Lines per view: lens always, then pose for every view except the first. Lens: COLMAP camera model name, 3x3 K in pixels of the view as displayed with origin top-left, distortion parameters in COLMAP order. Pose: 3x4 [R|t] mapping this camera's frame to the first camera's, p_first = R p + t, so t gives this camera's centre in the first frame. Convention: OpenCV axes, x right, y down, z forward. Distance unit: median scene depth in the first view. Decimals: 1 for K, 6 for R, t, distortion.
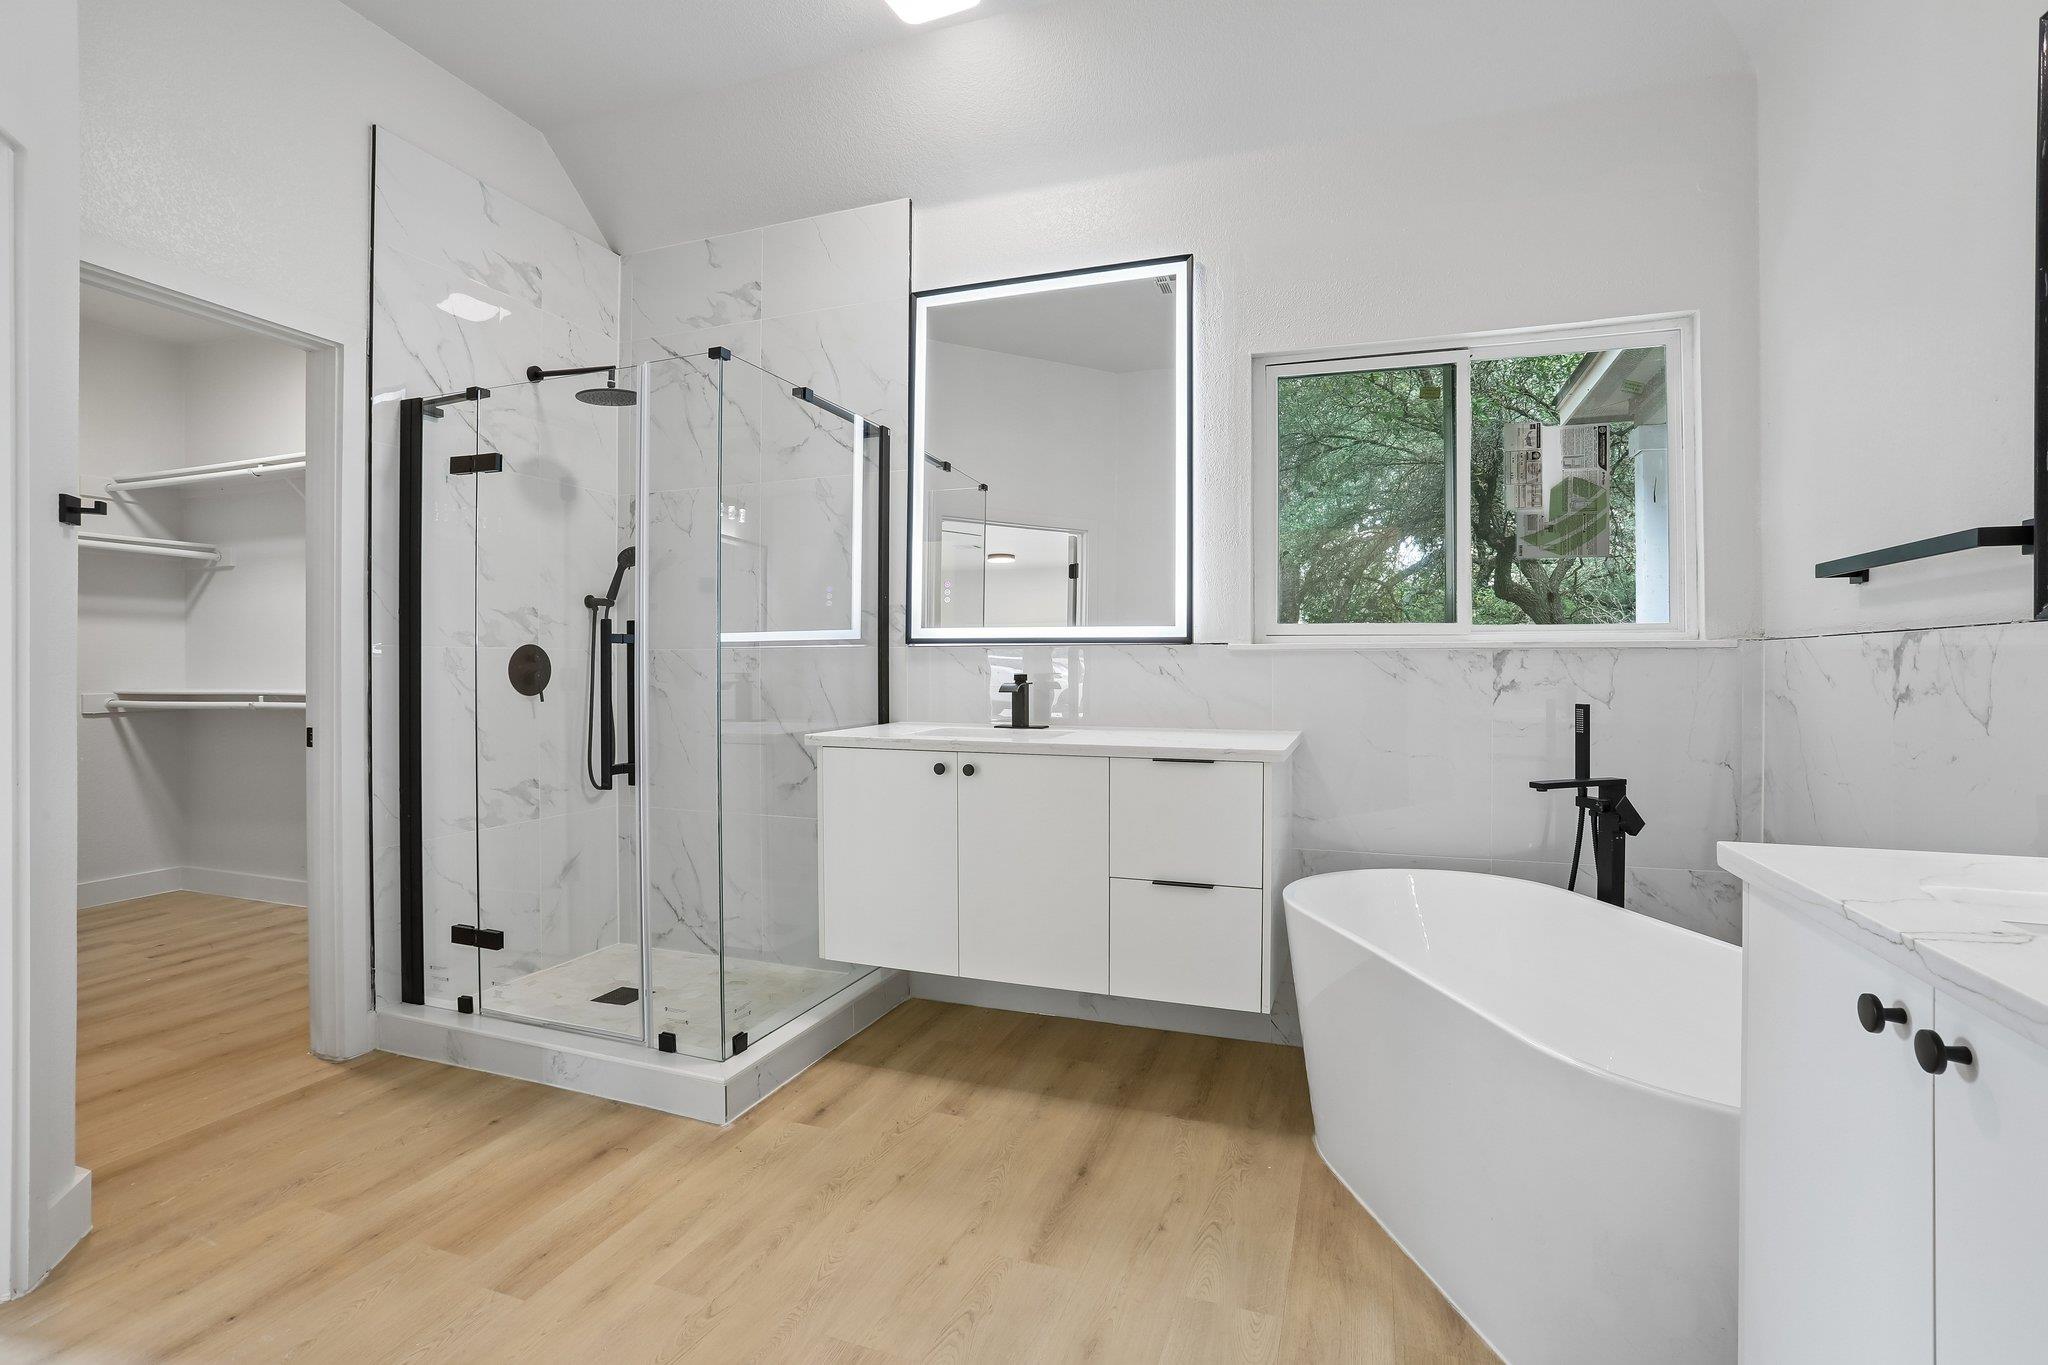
lens RADIAL K [[915.5, 0, 1018.8], [0, 915.5, 673.4], [0, 0, 1]] dist [-0.055390, 0.029881]
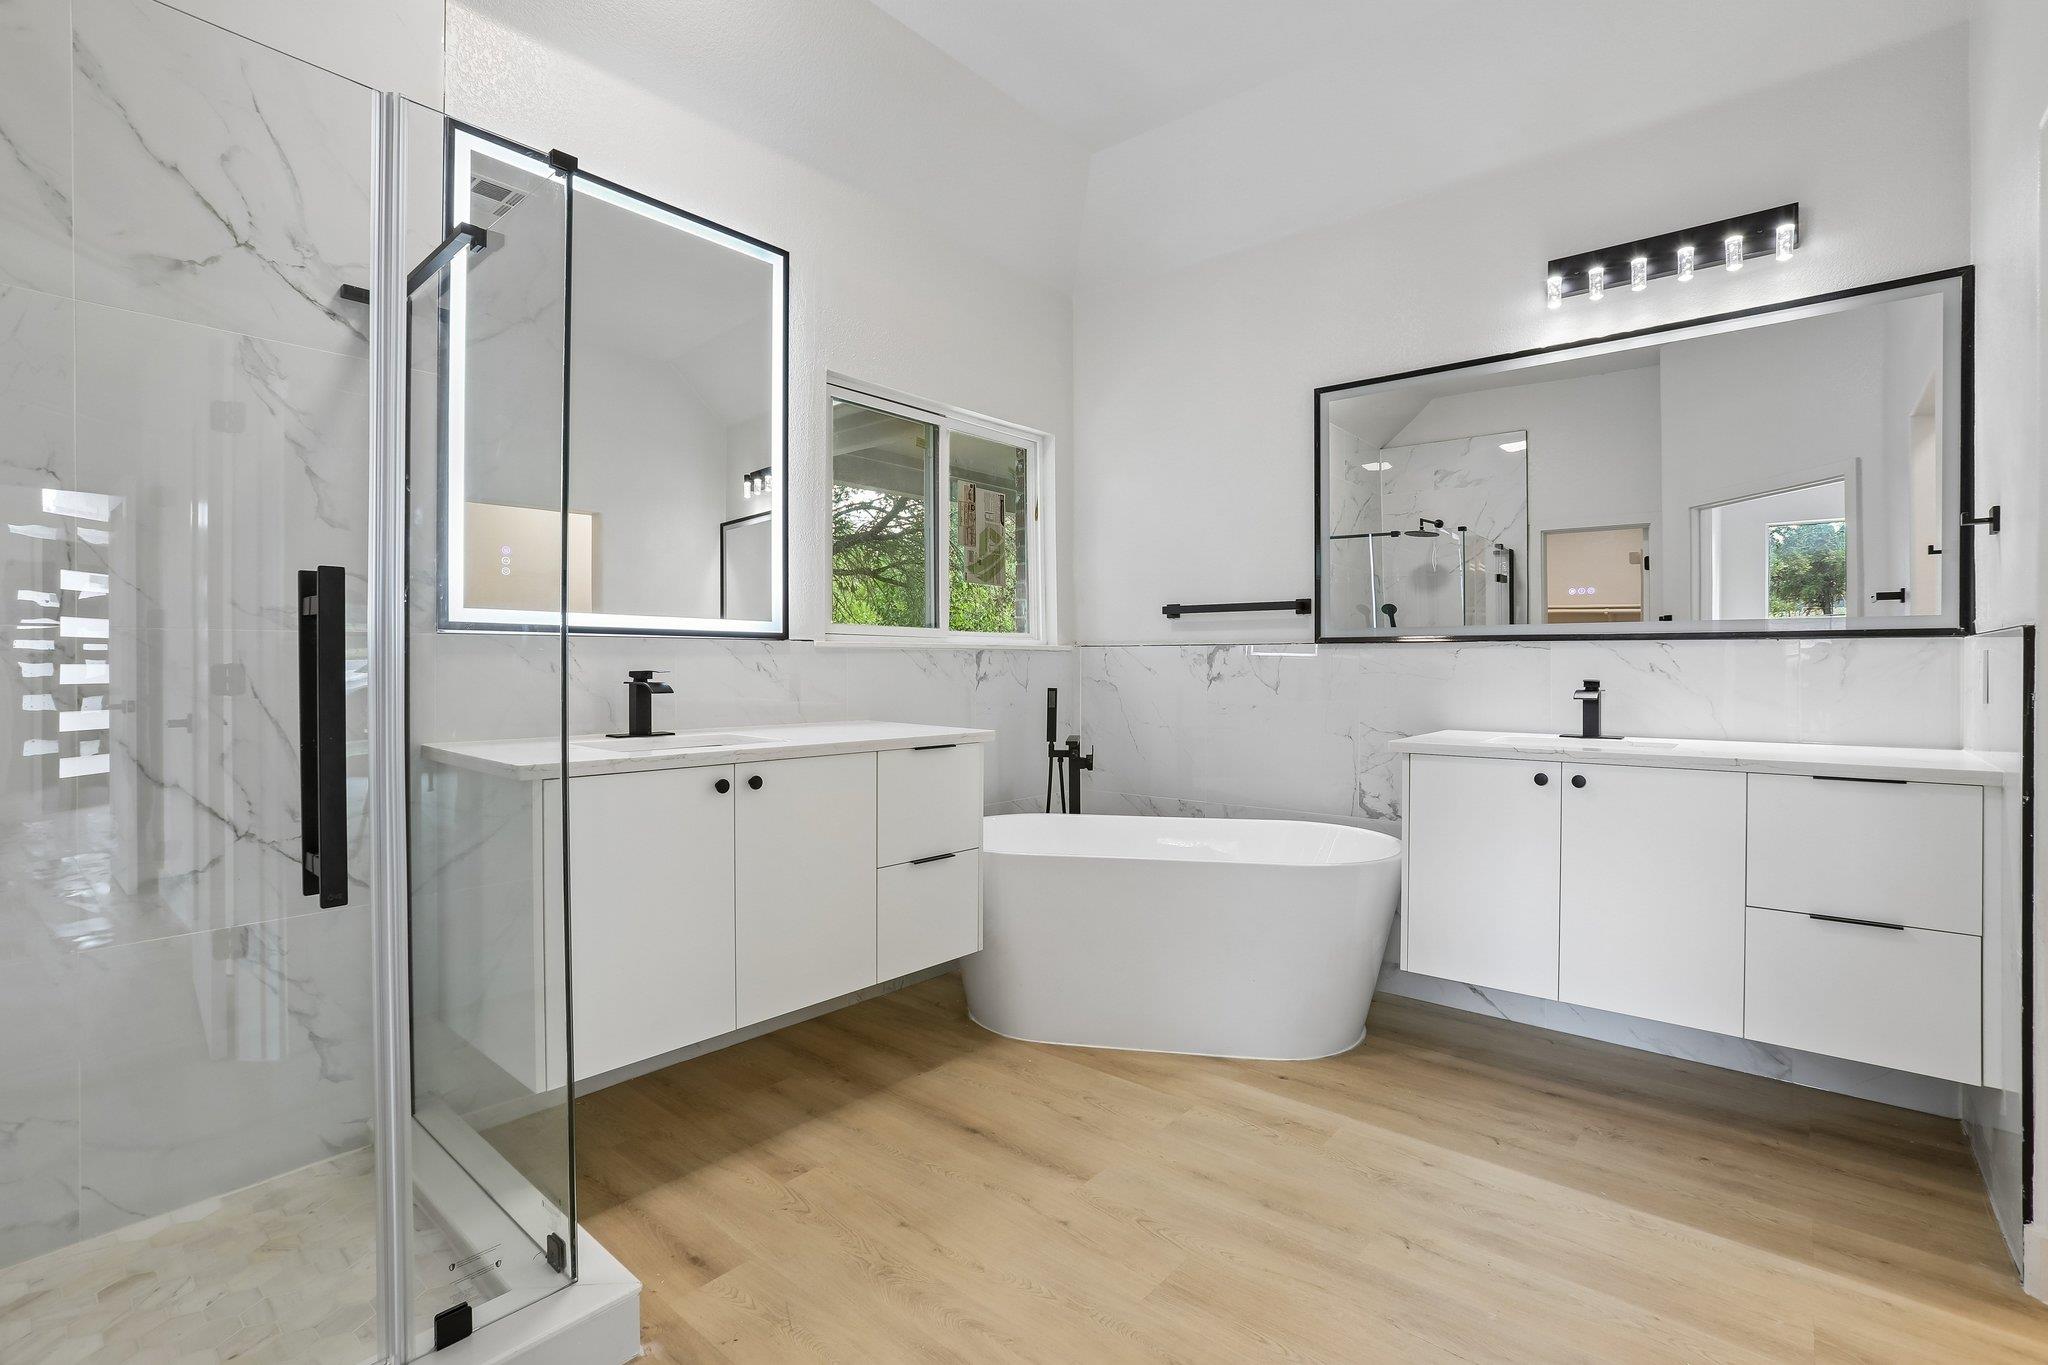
lens RADIAL K [[915.5, 0, 1018.8], [0, 915.5, 673.4], [0, 0, 1]] dist [-0.055390, 0.029881]
pose [[0.377644, -0.009883, 0.925898, -0.713045], [0.005251, 0.999950, 0.008532, -0.002969], [-0.925936, 0.001640, 0.377677, 0.424178]]
